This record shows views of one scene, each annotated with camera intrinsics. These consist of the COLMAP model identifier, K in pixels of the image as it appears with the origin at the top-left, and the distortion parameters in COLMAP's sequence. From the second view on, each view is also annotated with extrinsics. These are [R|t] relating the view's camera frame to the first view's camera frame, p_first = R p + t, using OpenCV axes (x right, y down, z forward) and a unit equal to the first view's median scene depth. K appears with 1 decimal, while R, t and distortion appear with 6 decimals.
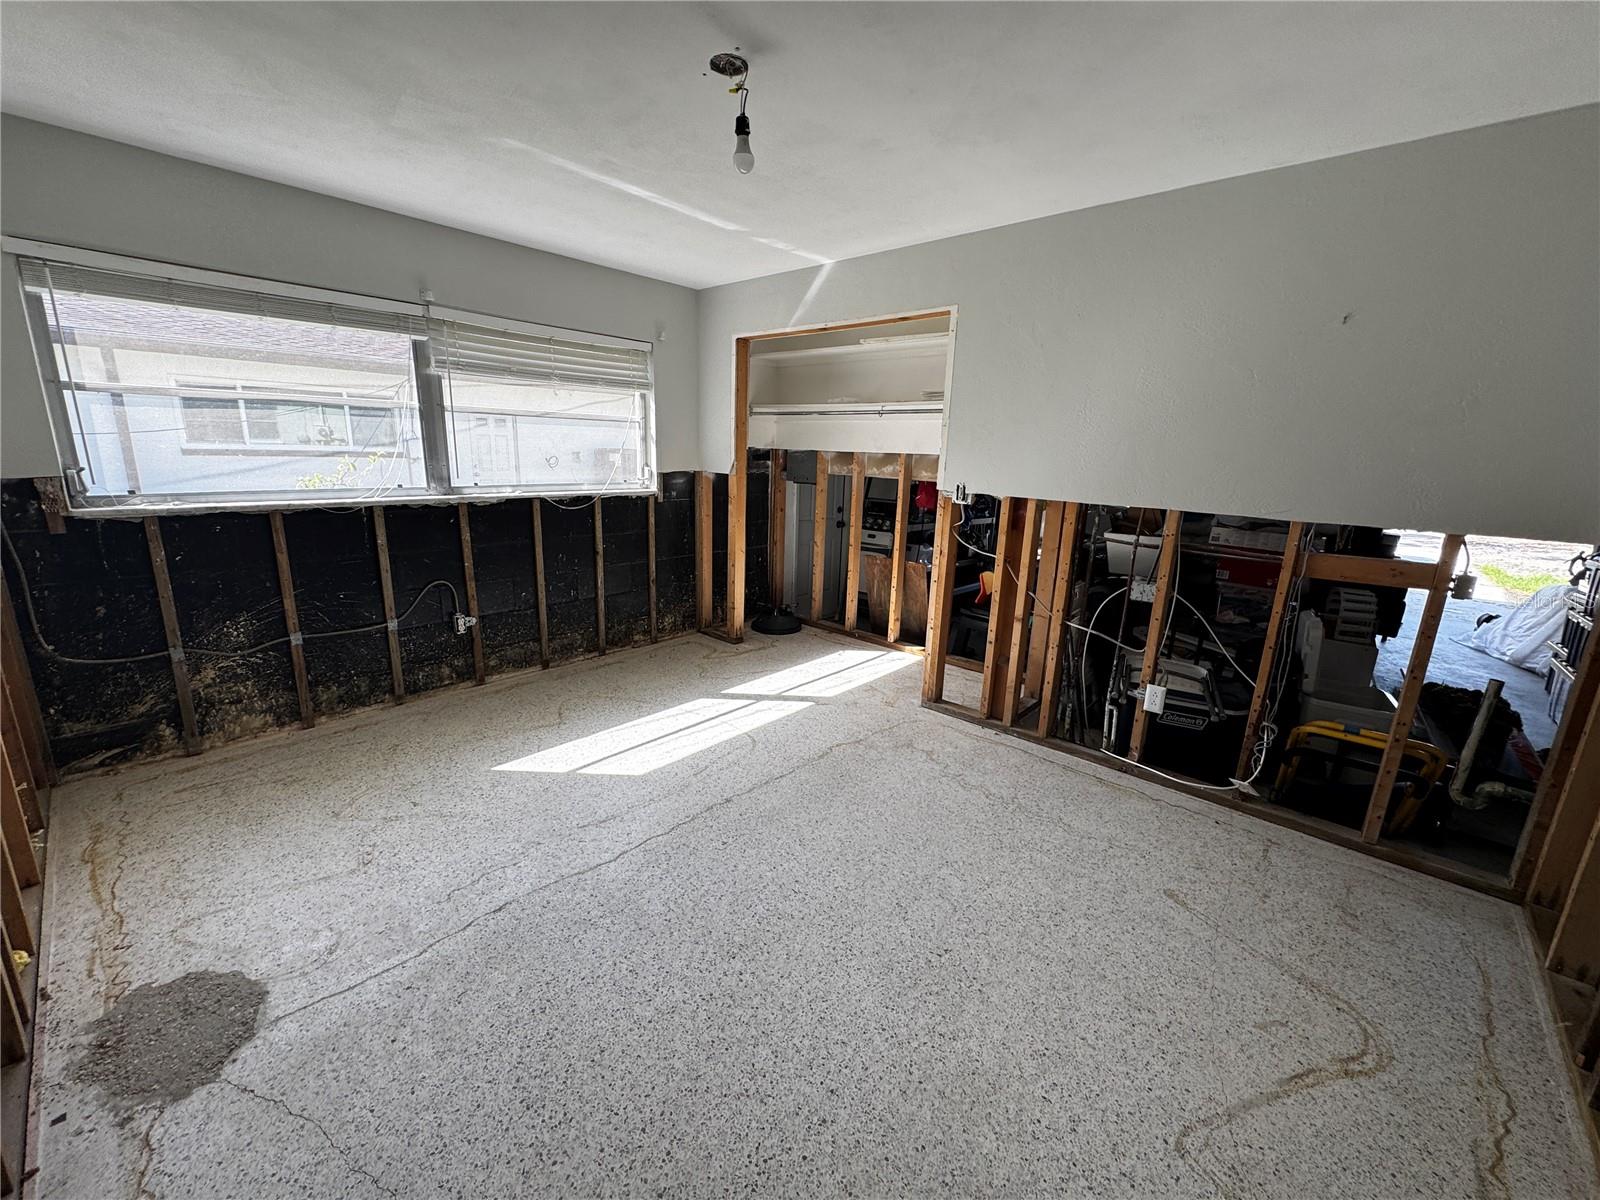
lens RADIAL K [[643.9, 0, 798.1], [0, 643.9, 604.3], [0, 0, 1]] dist [-0.002367, -0.000057]
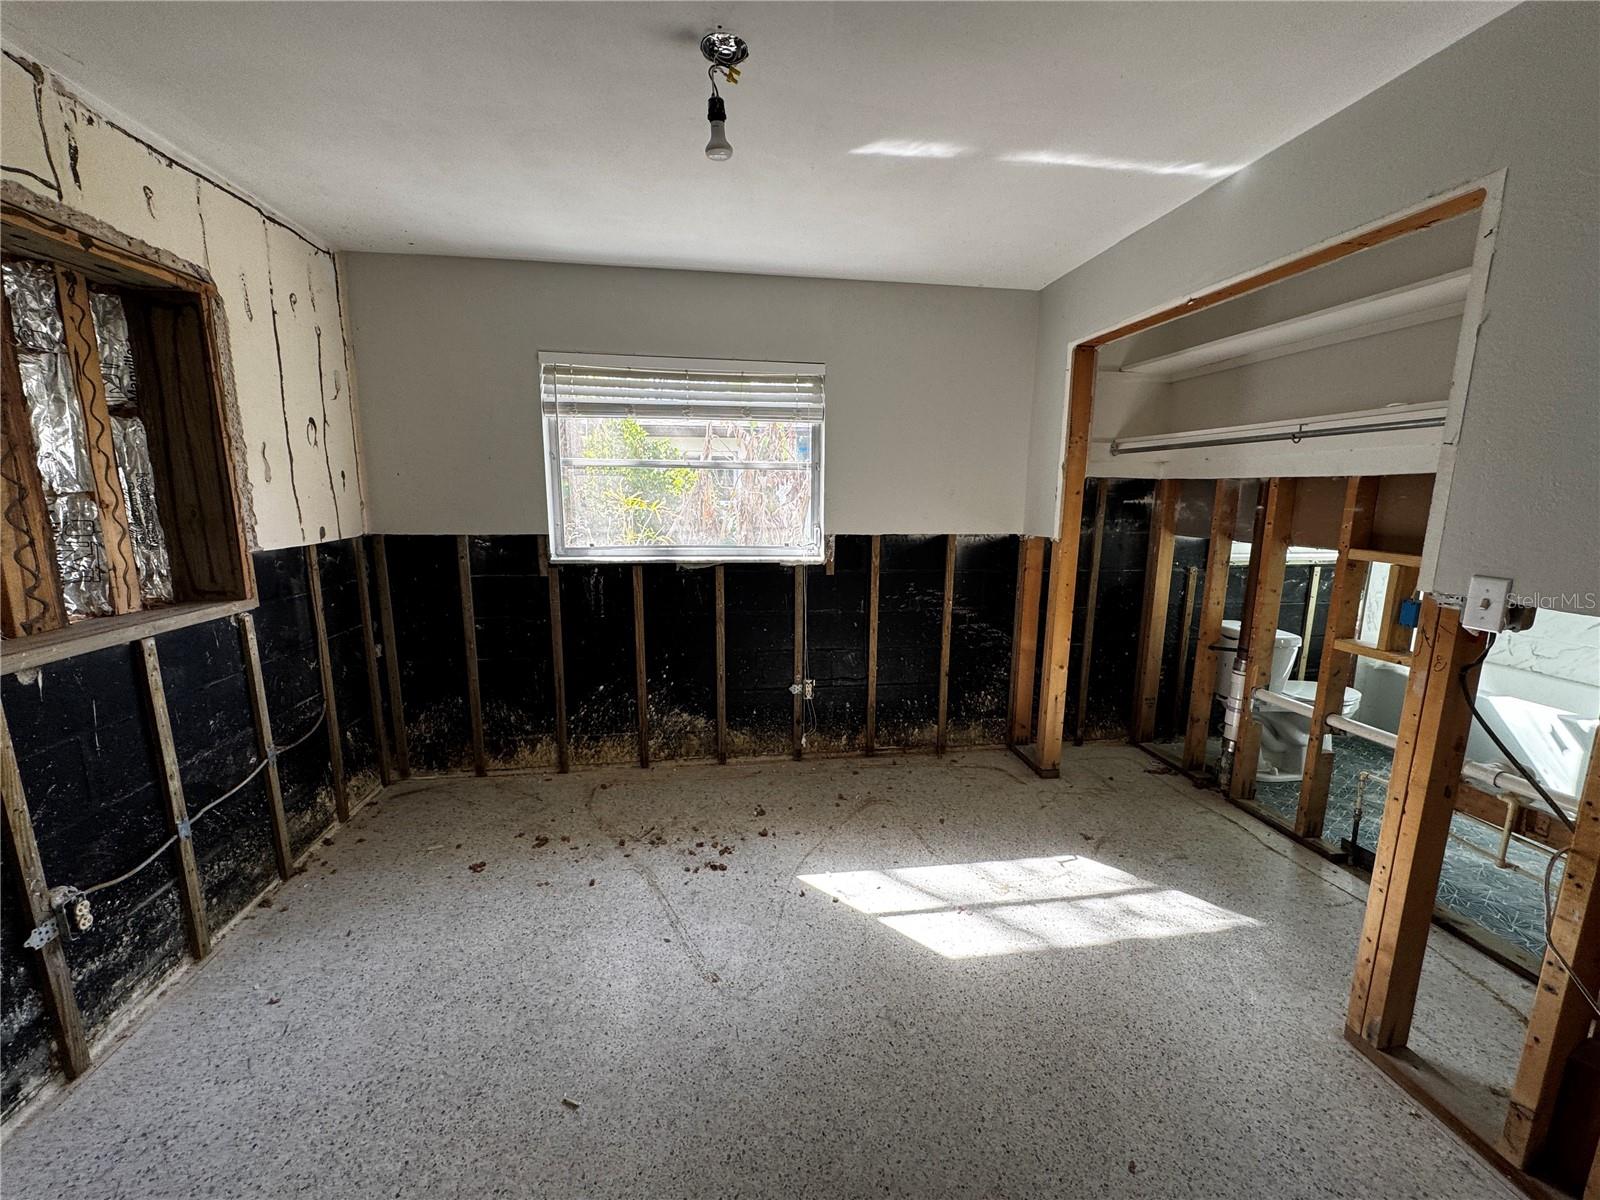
lens RADIAL K [[661.3, 0, 806.1], [0, 661.3, 603.7], [0, 0, 1]] dist [0.021841, 0.000126]
pose [[0.781858, 0.070722, -0.619433, 0.150745], [-0.131439, 0.989913, -0.052883, -0.061521], [0.609445, 0.122765, 0.783266, 0.299464]]
